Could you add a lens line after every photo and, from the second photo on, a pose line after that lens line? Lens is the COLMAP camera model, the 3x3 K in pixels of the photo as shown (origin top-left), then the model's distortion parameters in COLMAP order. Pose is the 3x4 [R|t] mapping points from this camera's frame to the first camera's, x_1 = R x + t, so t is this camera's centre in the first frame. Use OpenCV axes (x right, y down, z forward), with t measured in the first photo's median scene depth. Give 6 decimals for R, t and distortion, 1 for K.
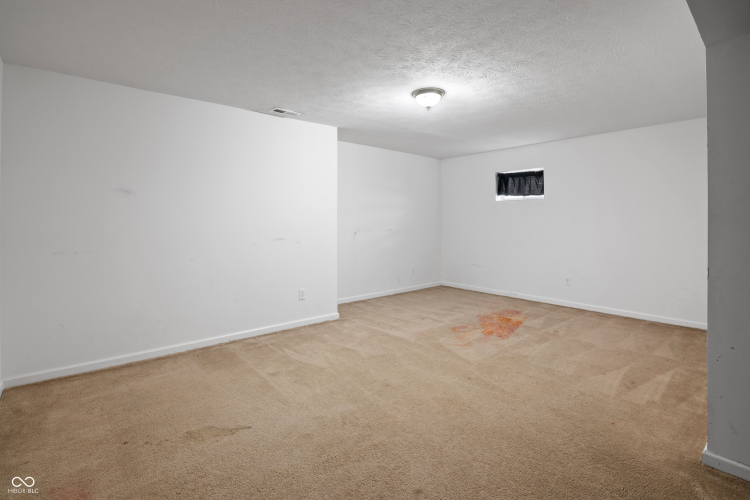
lens RADIAL K [[356.1, 0, 374.6], [0, 356.1, 241.4], [0, 0, 1]] dist [-0.001085, -0.000523]
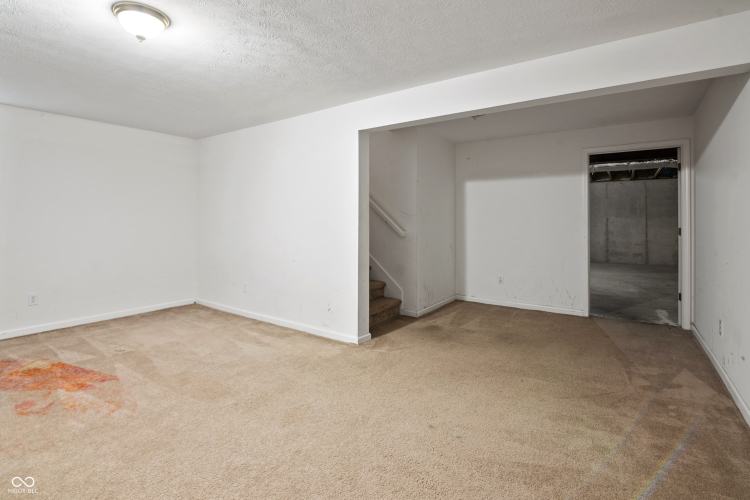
lens RADIAL K [[359.0, 0, 376.2], [0, 359.0, 226.2], [0, 0, 1]] dist [-0.002031, -0.000427]
pose [[-0.226986, -0.016768, 0.973754, -0.482030], [0.053248, 0.998143, 0.029600, -0.033471], [-0.972441, 0.058569, -0.225672, 0.644754]]
